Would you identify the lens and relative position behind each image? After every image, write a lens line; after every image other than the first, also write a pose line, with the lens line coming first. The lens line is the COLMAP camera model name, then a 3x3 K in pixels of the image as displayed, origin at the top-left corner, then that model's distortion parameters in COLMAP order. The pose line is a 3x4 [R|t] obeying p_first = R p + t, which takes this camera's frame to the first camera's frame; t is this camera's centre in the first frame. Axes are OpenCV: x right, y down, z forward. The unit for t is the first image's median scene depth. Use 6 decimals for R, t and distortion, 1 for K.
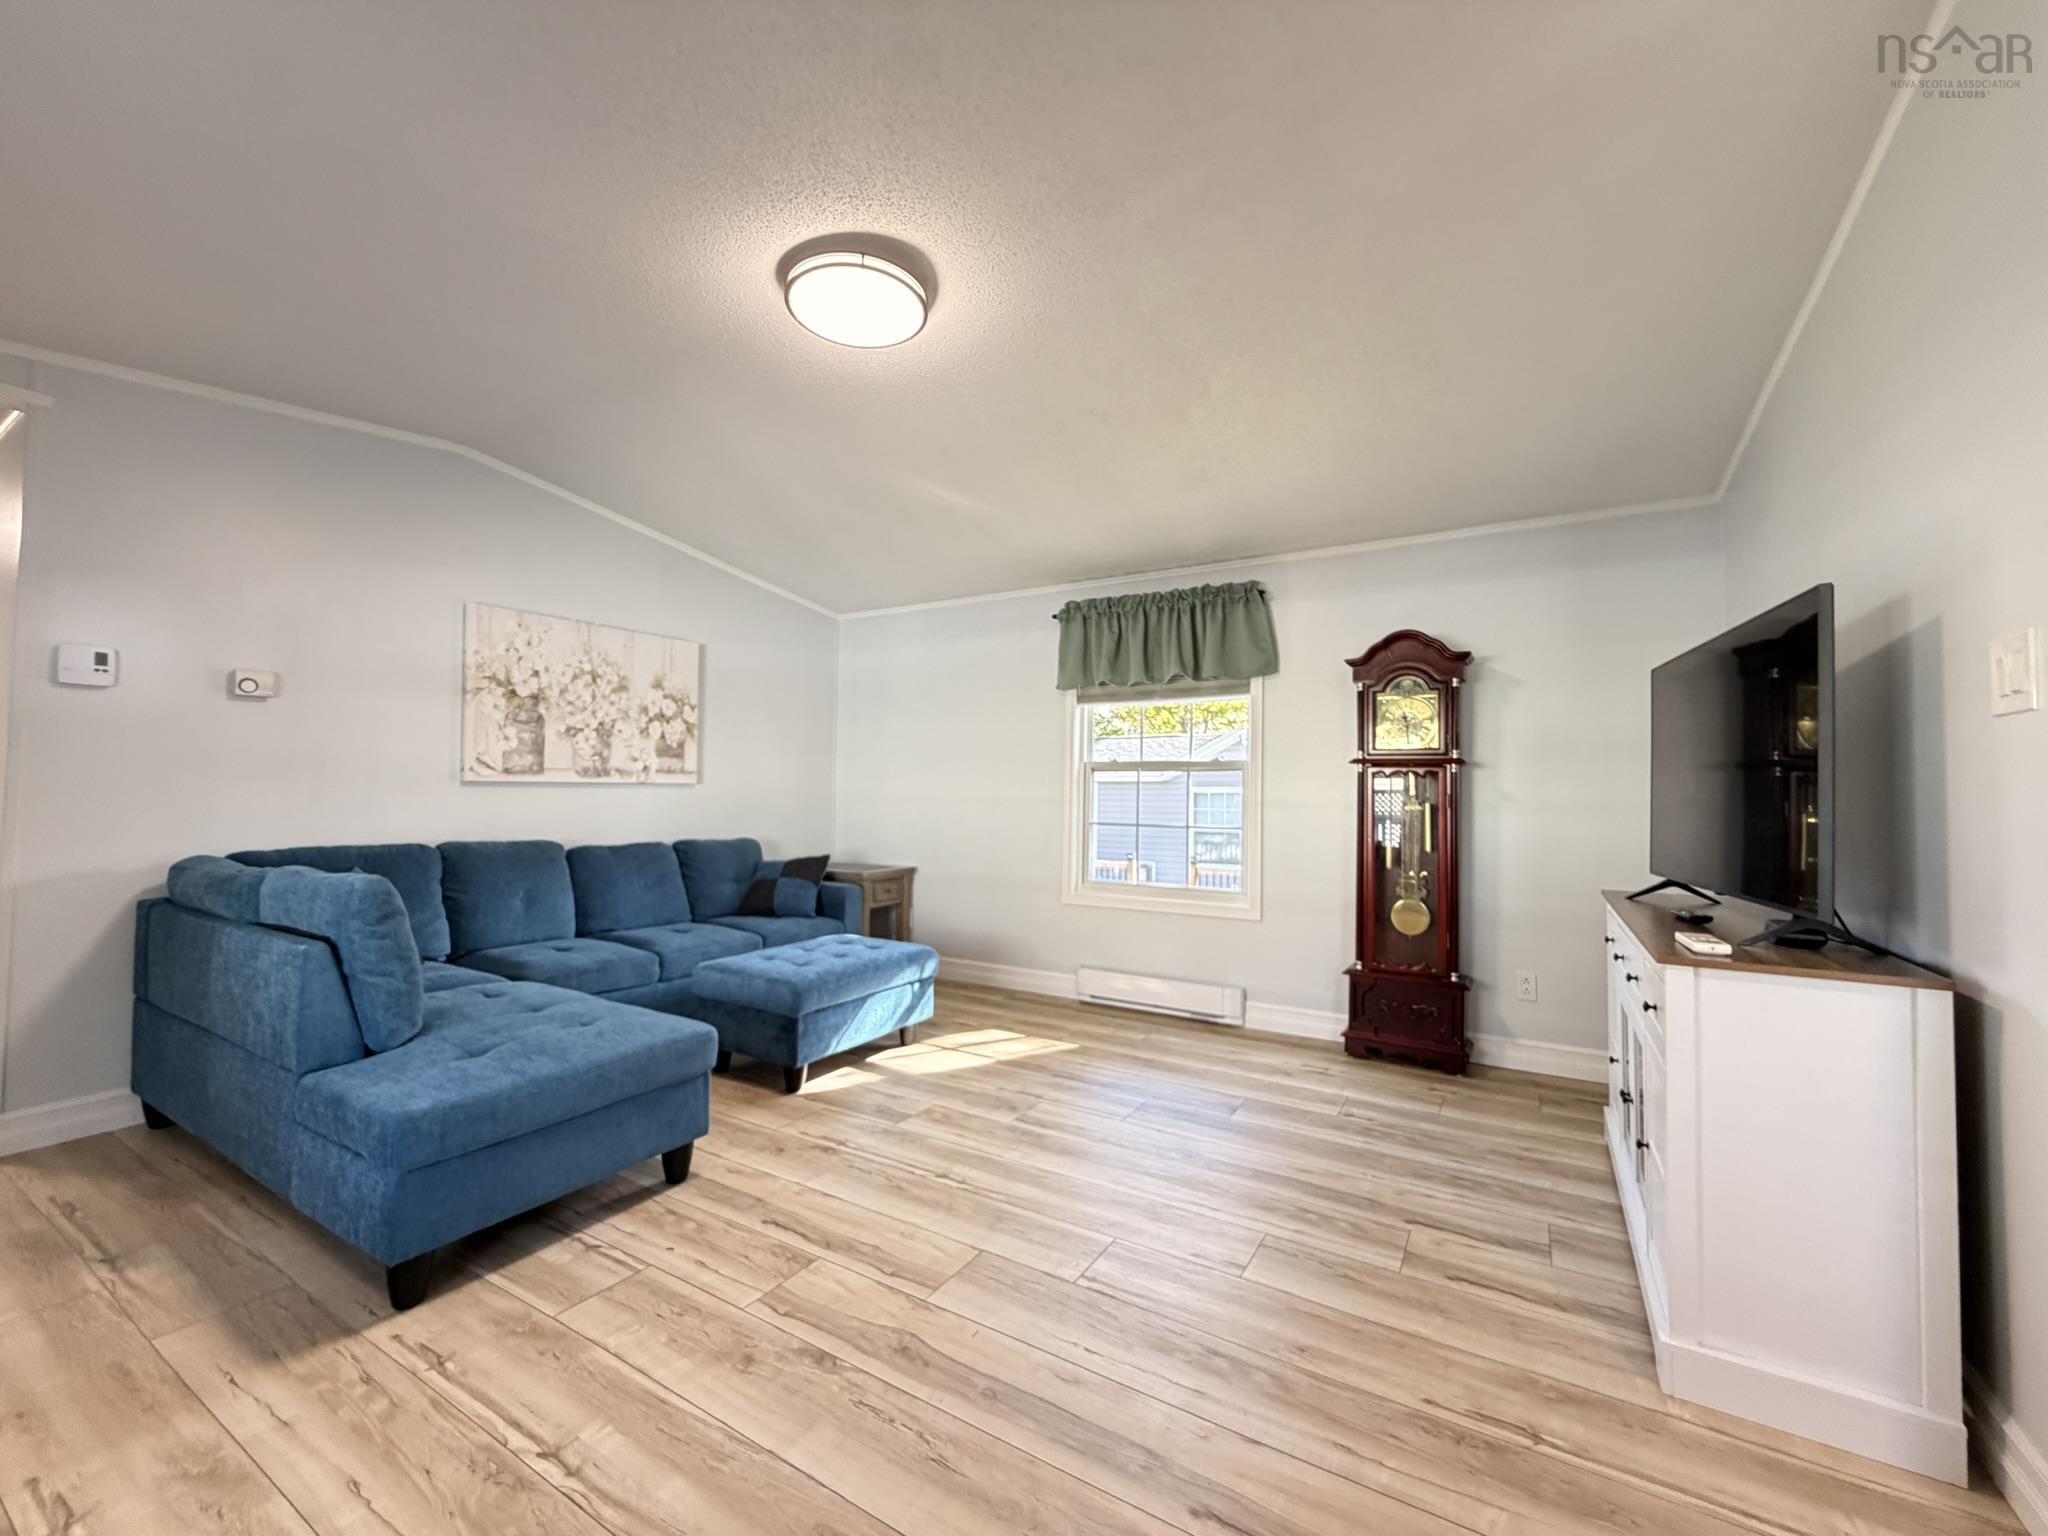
lens RADIAL K [[819.1, 0, 1021.6], [0, 819.1, 768.0], [0, 0, 1]] dist [-0.000476, 0.000332]
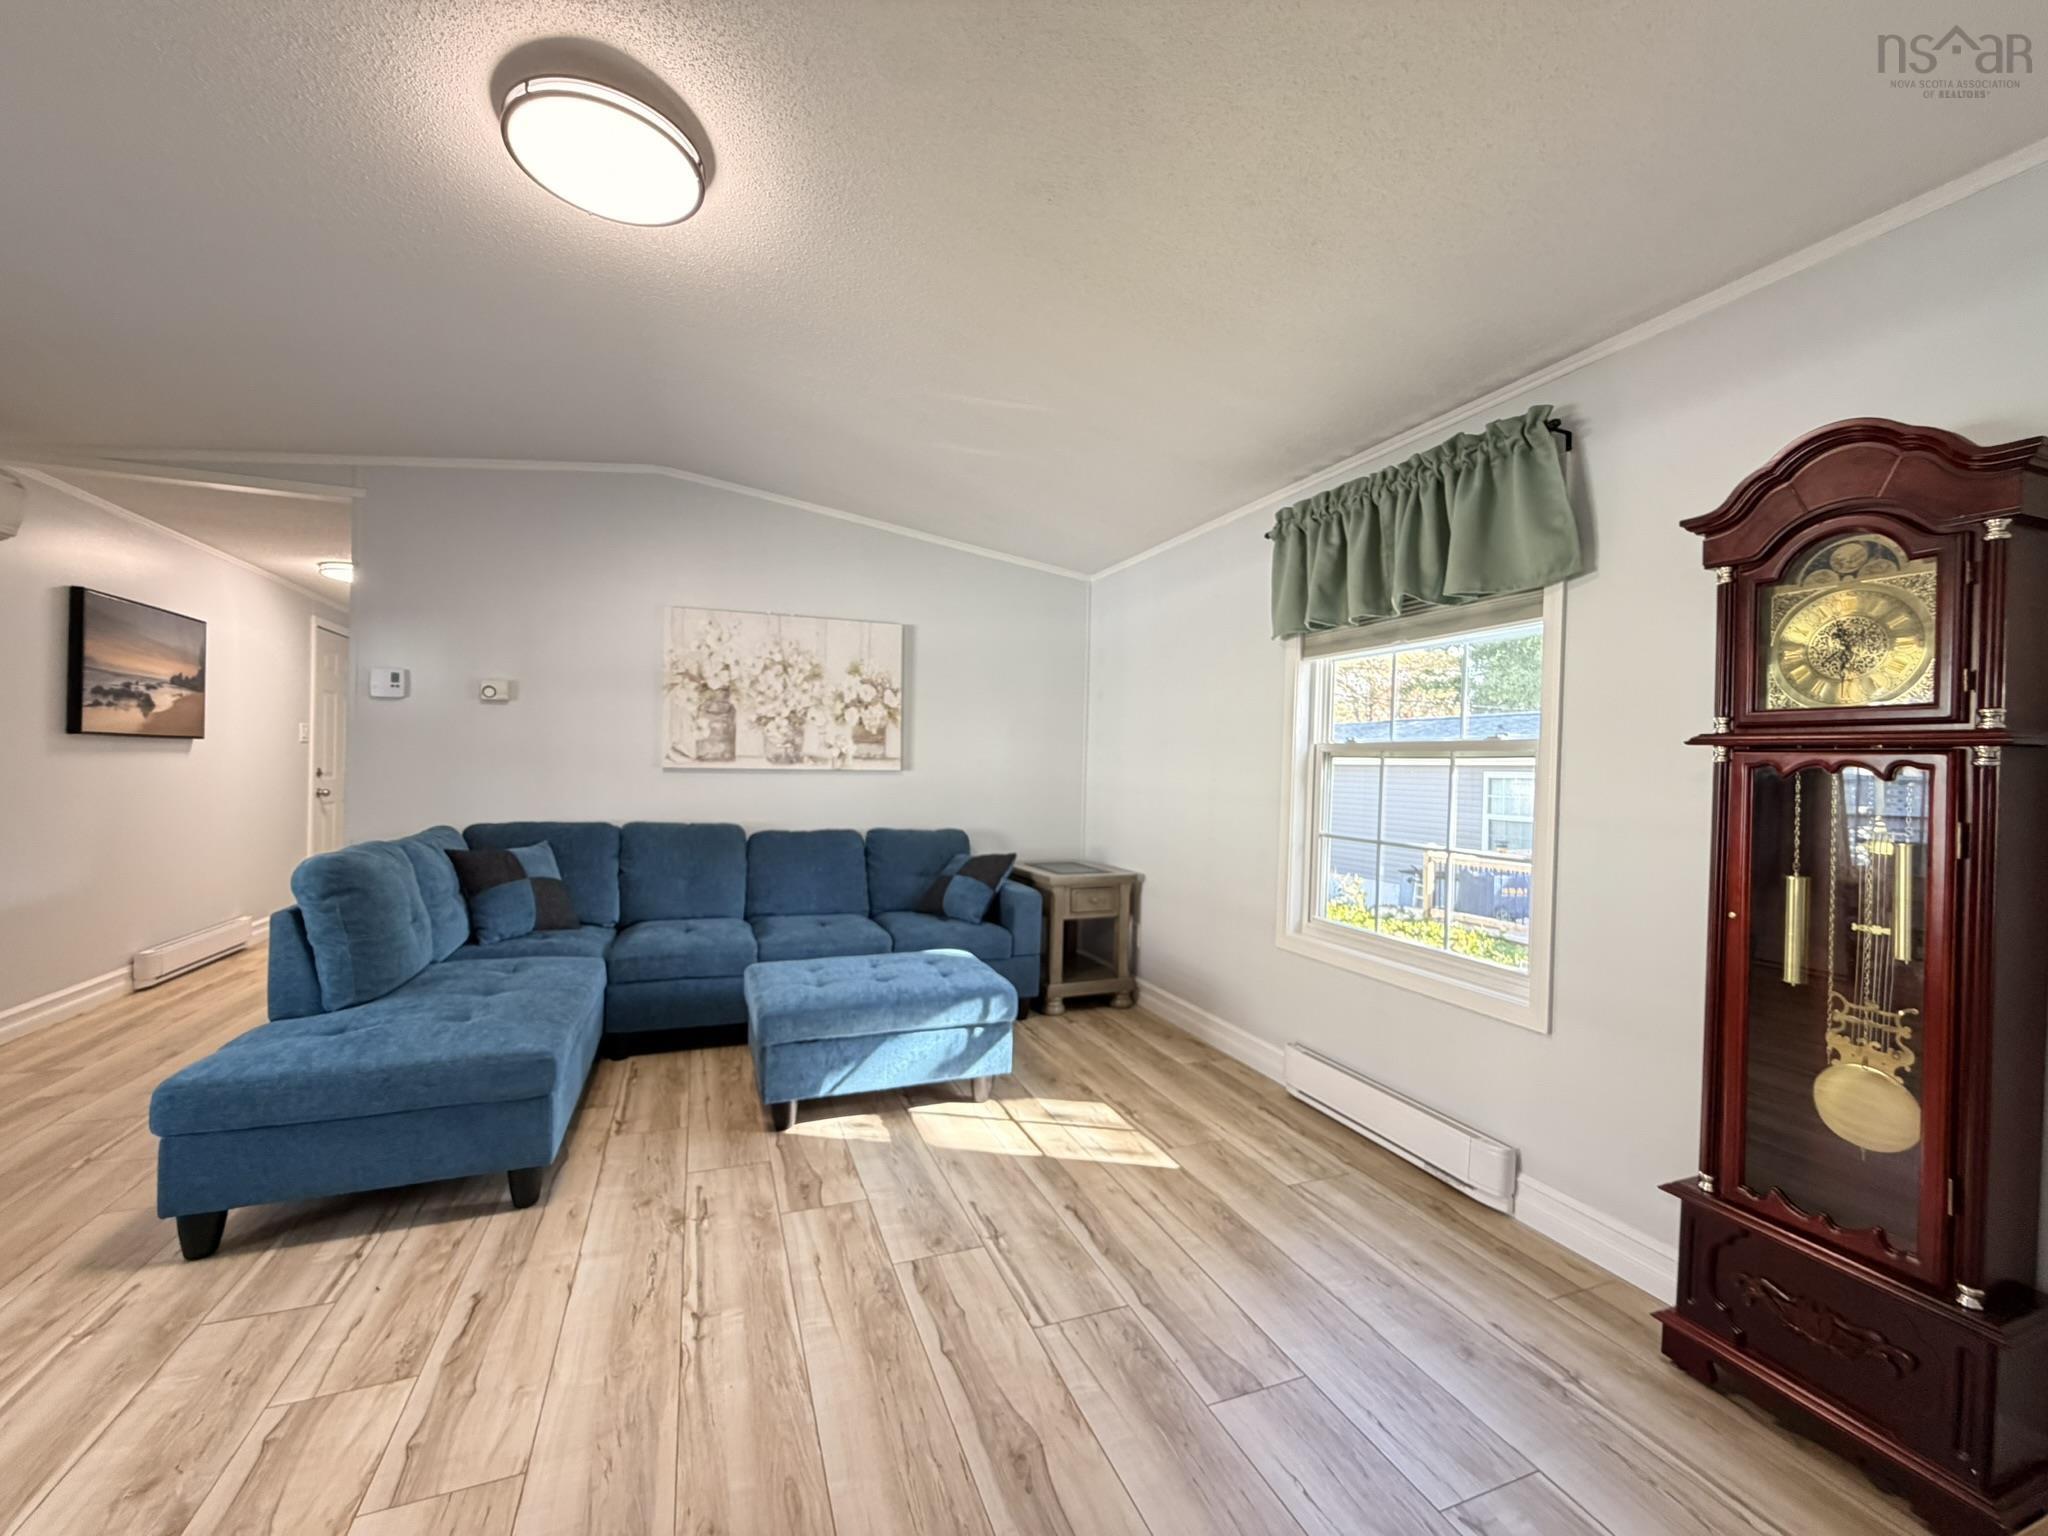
lens RADIAL K [[819.1, 0, 1021.0], [0, 819.1, 769.5], [0, 0, 1]] dist [-0.000476, 0.000332]
pose [[0.793642, 0.009651, -0.608309, 0.442972], [0.006214, 0.999693, 0.023968, -0.005960], [0.608354, -0.022802, 0.793338, 0.465656]]
